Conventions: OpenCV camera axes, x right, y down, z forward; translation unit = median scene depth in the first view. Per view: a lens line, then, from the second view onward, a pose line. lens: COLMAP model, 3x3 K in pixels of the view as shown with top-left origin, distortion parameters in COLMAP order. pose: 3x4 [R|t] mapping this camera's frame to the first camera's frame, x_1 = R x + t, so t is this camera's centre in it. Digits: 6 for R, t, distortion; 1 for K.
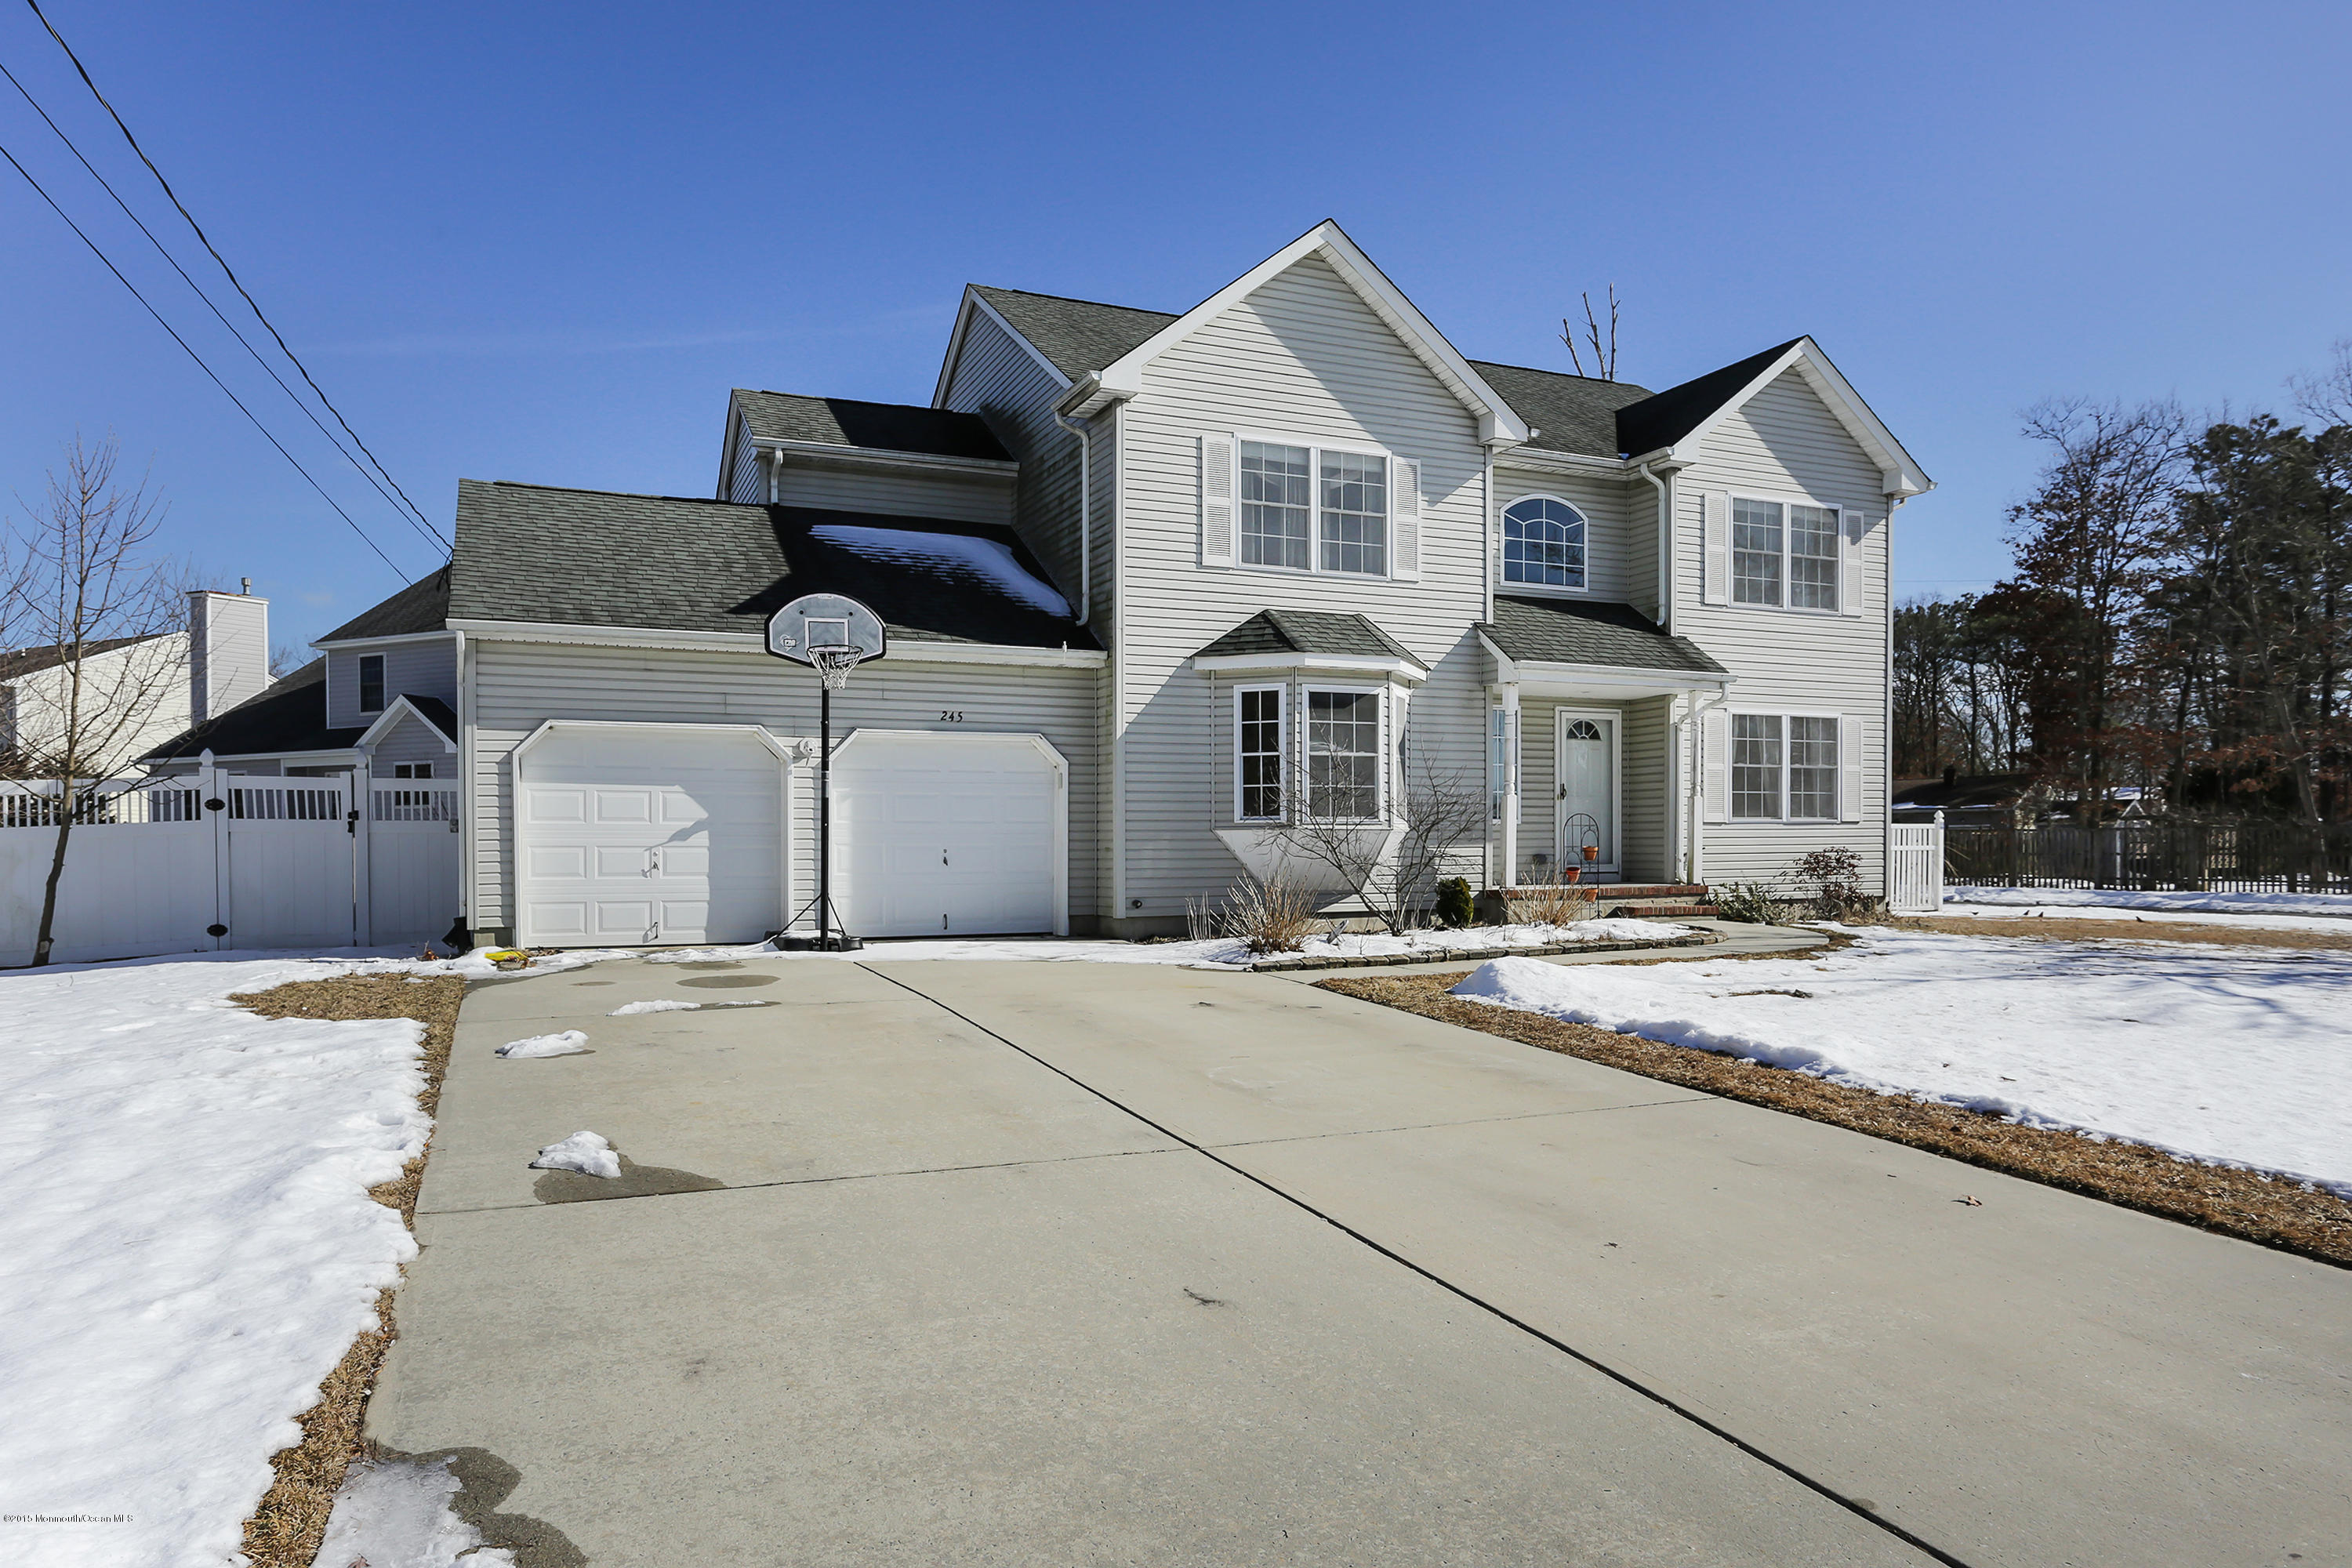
lens RADIAL K [[1597.8, 0, 1176.5], [0, 1597.8, 795.4], [0, 0, 1]] dist [-0.001150, -0.000730]
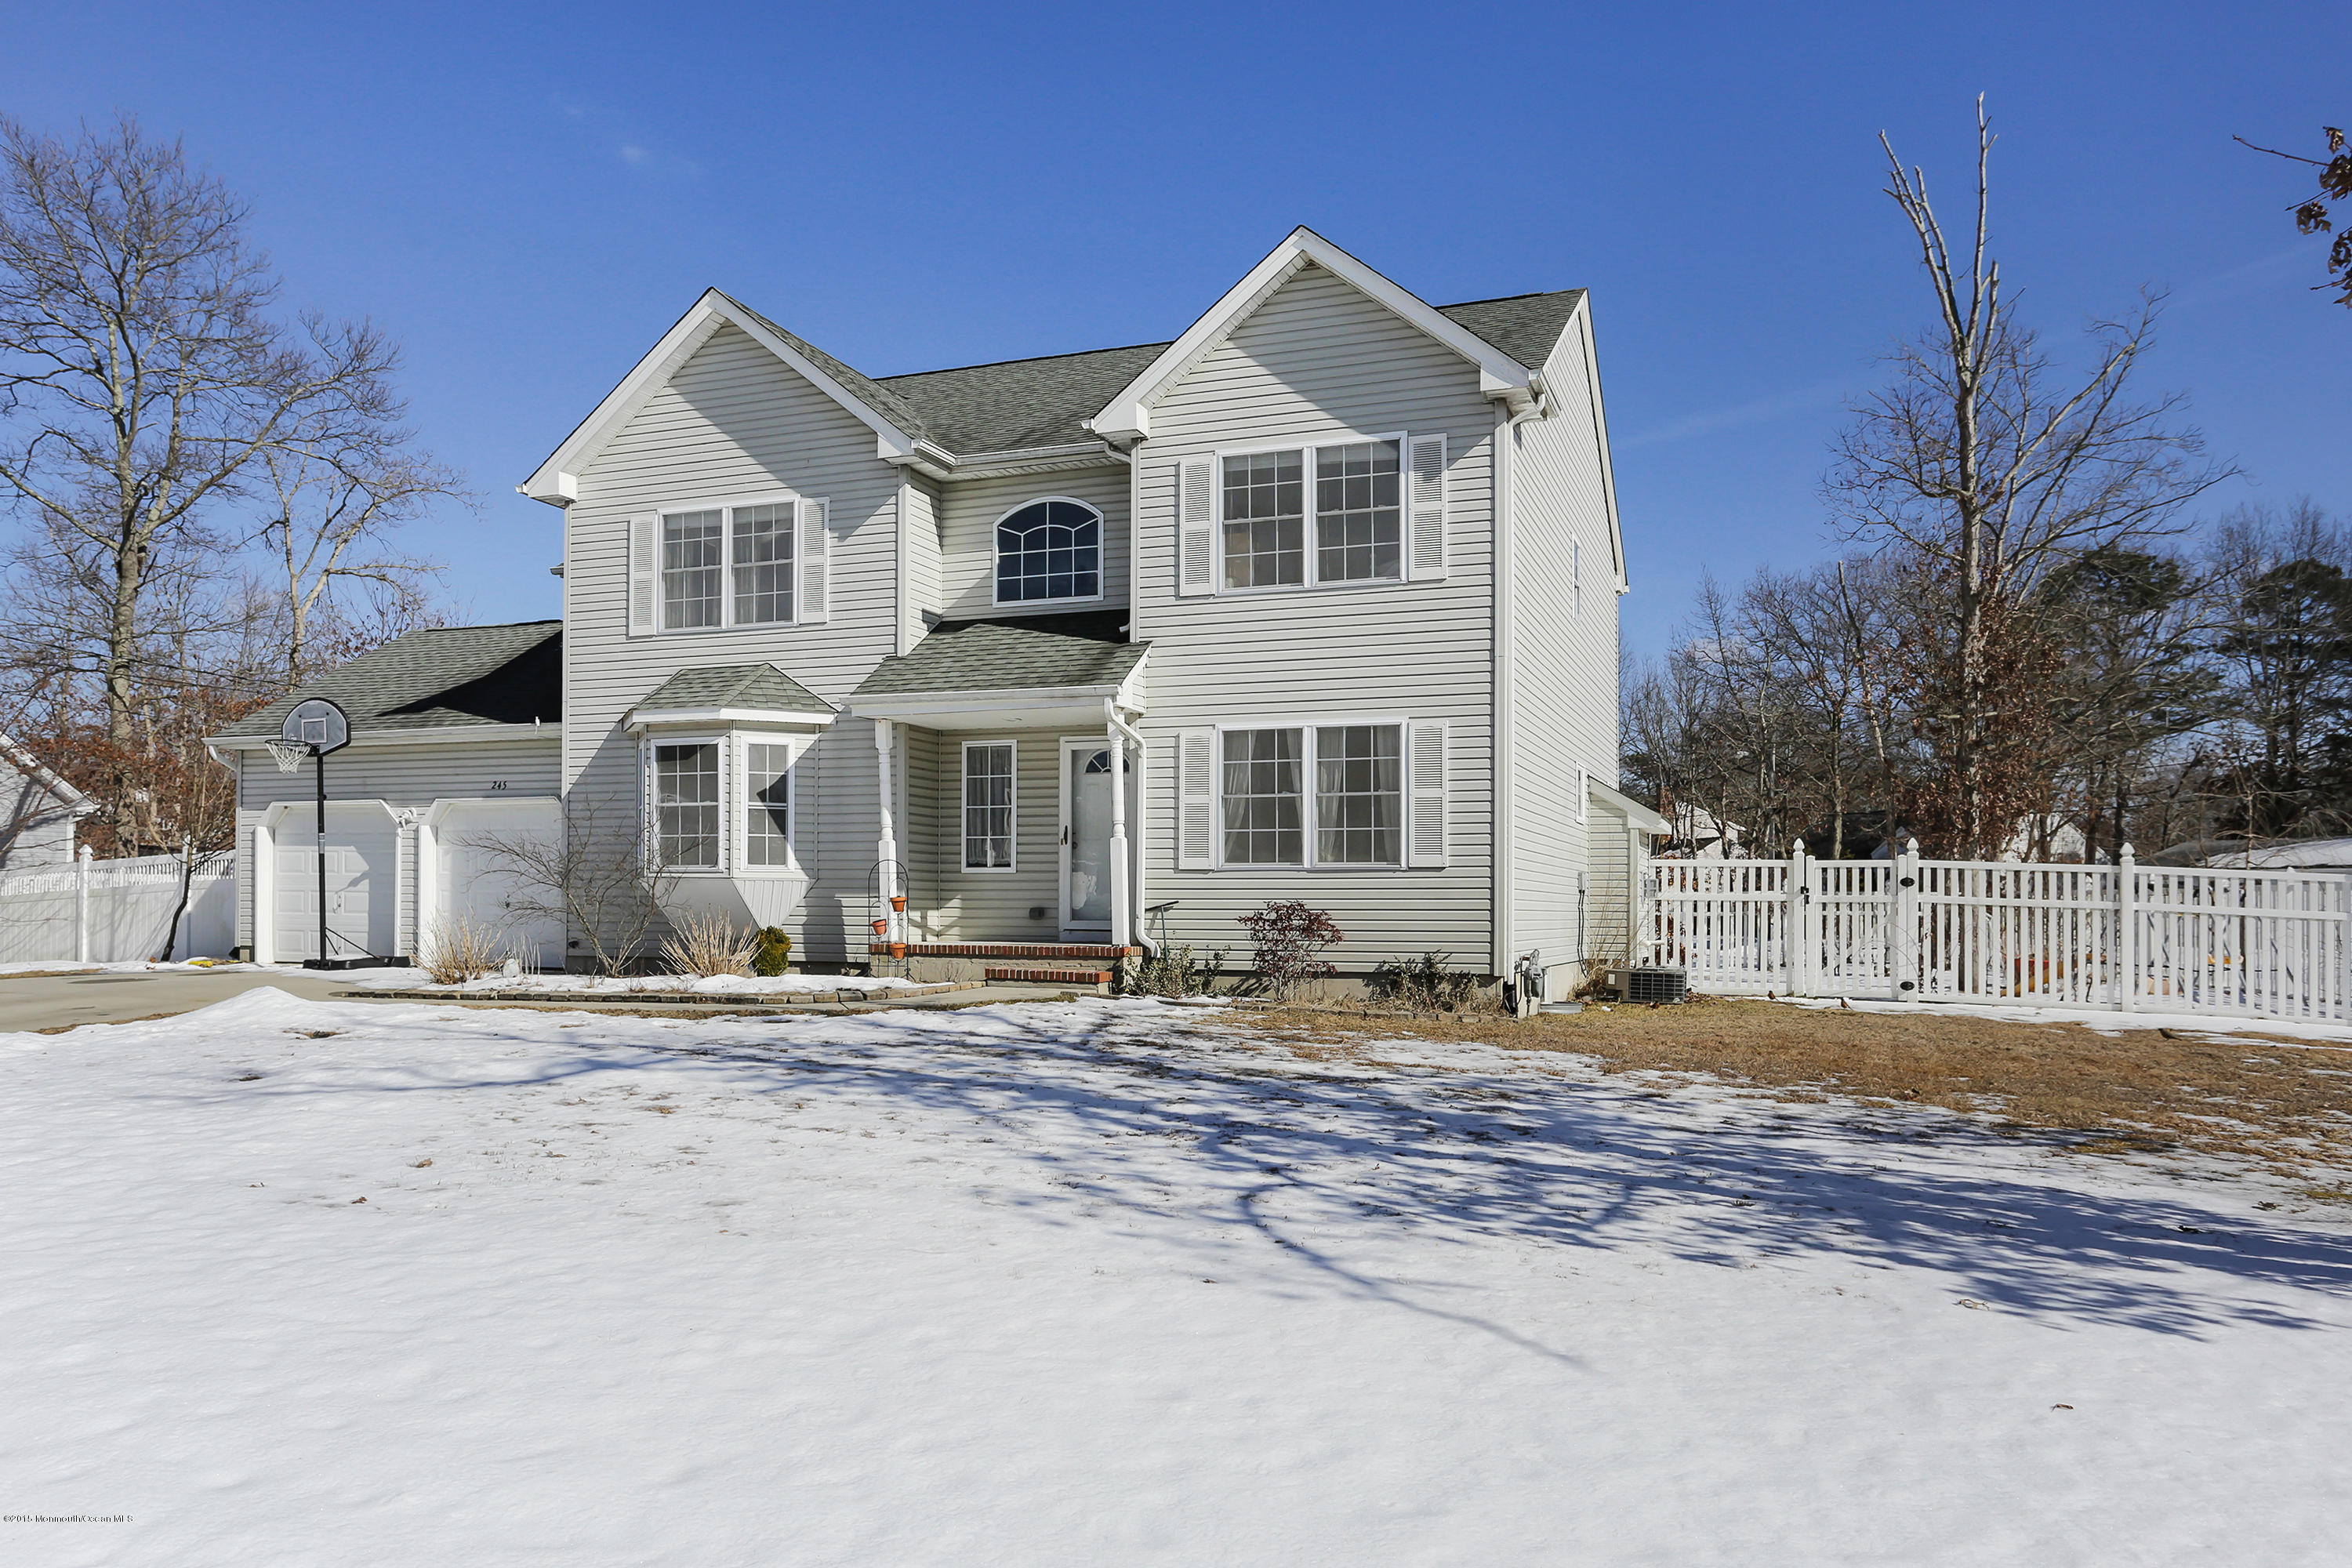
lens RADIAL K [[1685.2, 0, 1177.1], [0, 1685.2, 788.5], [0, 0, 1]] dist [0.004495, -0.000114]
pose [[0.670654, -0.040273, -0.740677, 1.045647], [0.013788, 0.999029, -0.041836, 0.012582], [0.741642, 0.017845, 0.670558, 0.474652]]
